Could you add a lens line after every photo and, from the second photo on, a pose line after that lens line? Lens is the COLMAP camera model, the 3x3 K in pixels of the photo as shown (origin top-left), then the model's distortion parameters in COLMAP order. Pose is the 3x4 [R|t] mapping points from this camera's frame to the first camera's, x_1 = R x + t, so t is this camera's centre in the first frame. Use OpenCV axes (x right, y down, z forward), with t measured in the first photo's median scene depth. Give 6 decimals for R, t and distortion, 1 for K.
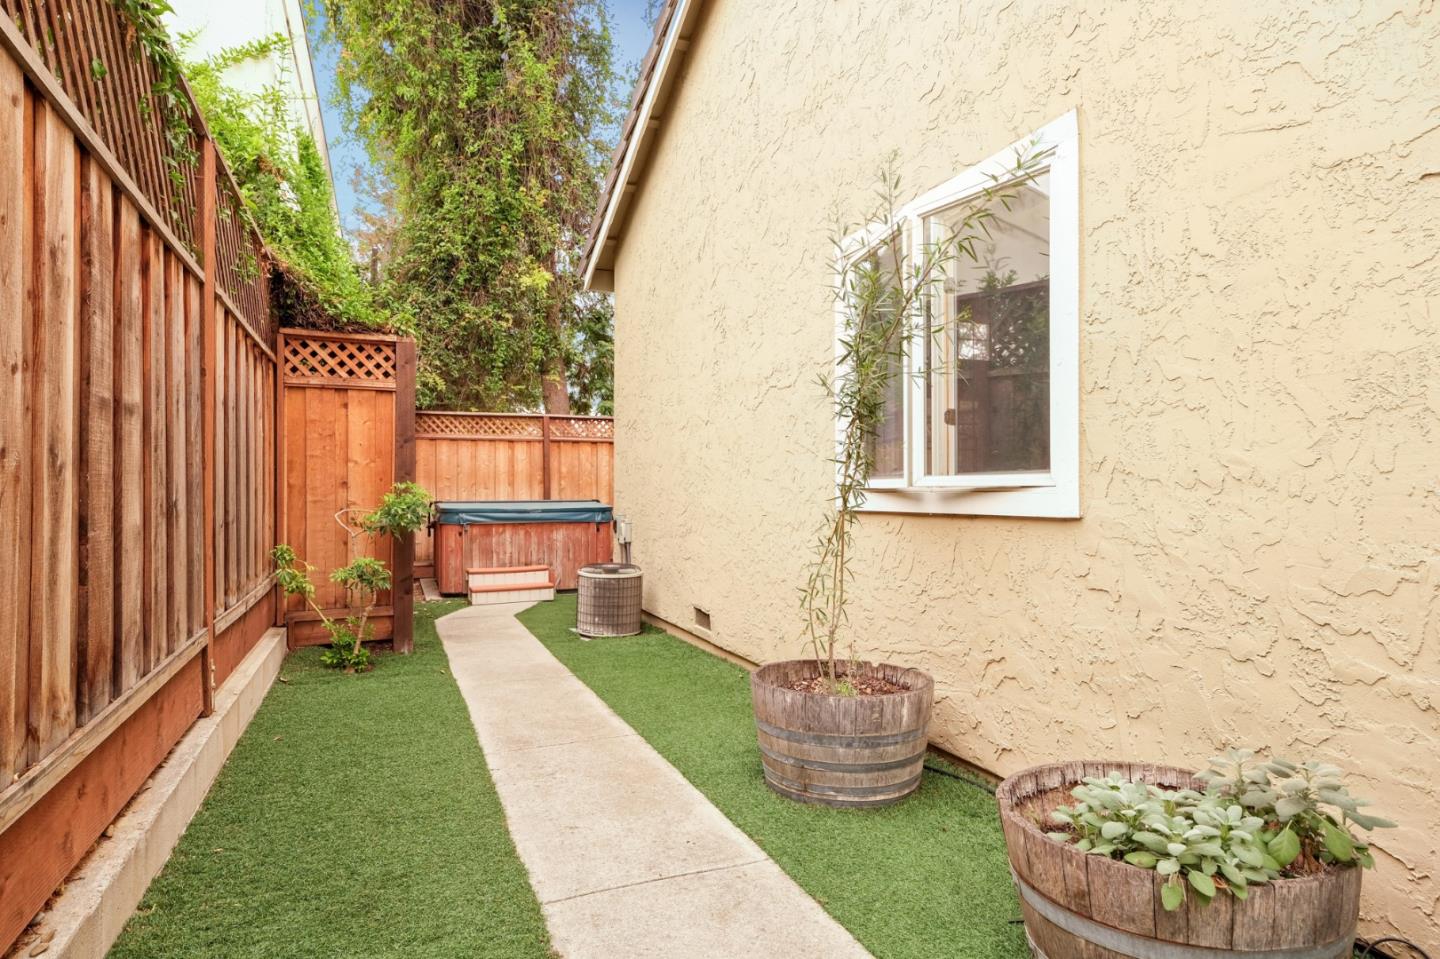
lens RADIAL K [[689.7, 0, 694.2], [0, 689.7, 464.7], [0, 0, 1]] dist [0.000215, 0.000464]
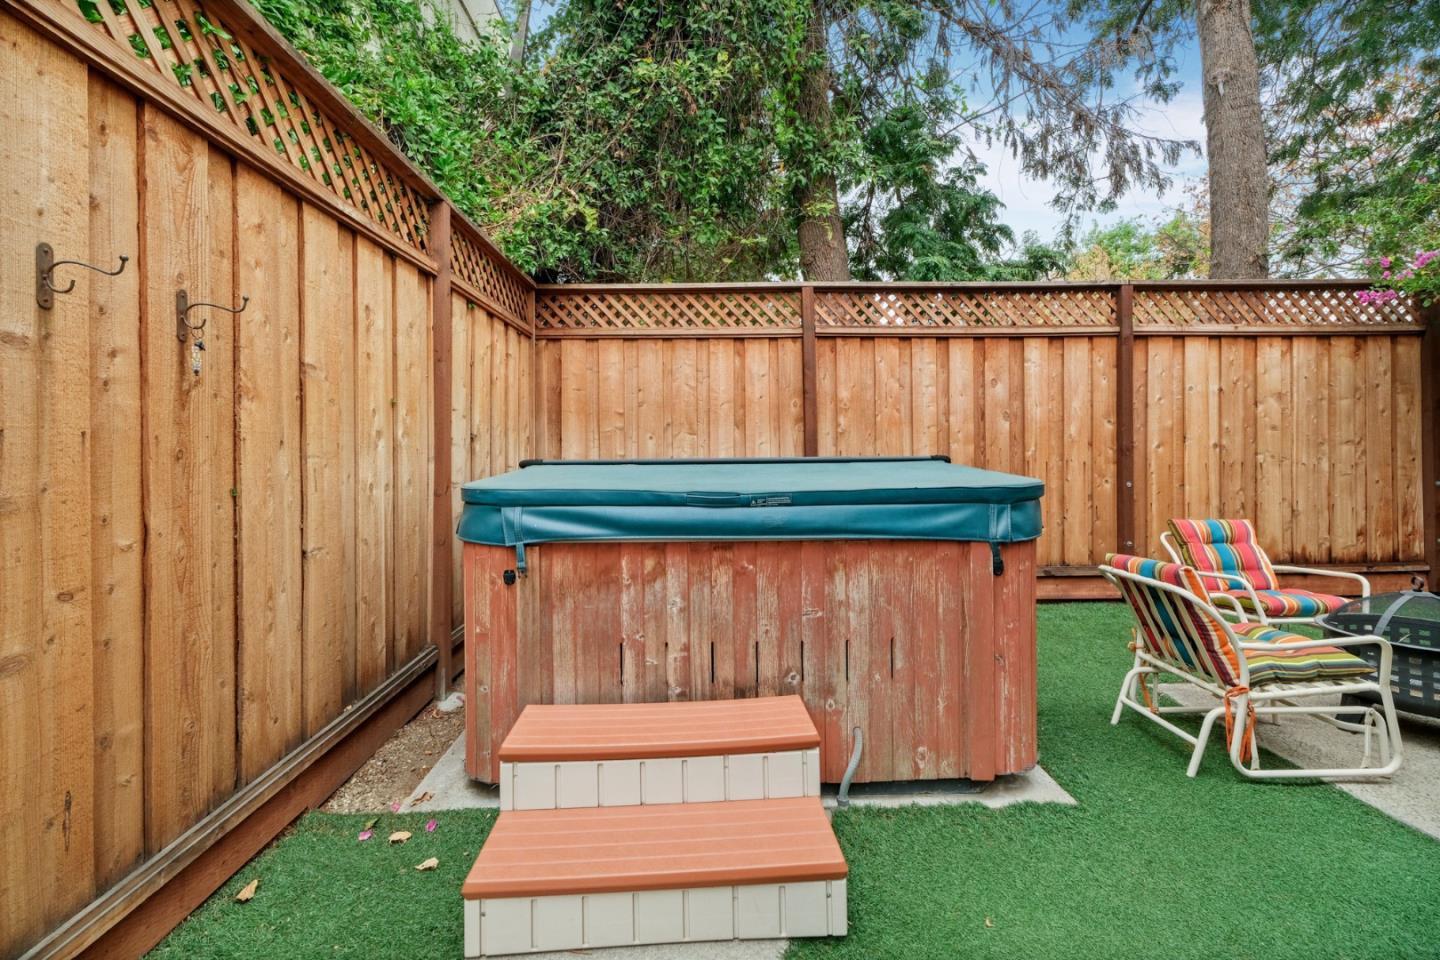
lens RADIAL K [[689.7, 0, 694.2], [0, 689.7, 465.2], [0, 0, 1]] dist [0.000215, 0.000464]
pose [[0.929920, 0.005549, -0.367721, -0.117291], [0.019537, 0.997729, 0.064463, 0.026407], [0.367243, -0.067129, 0.927699, 0.547893]]
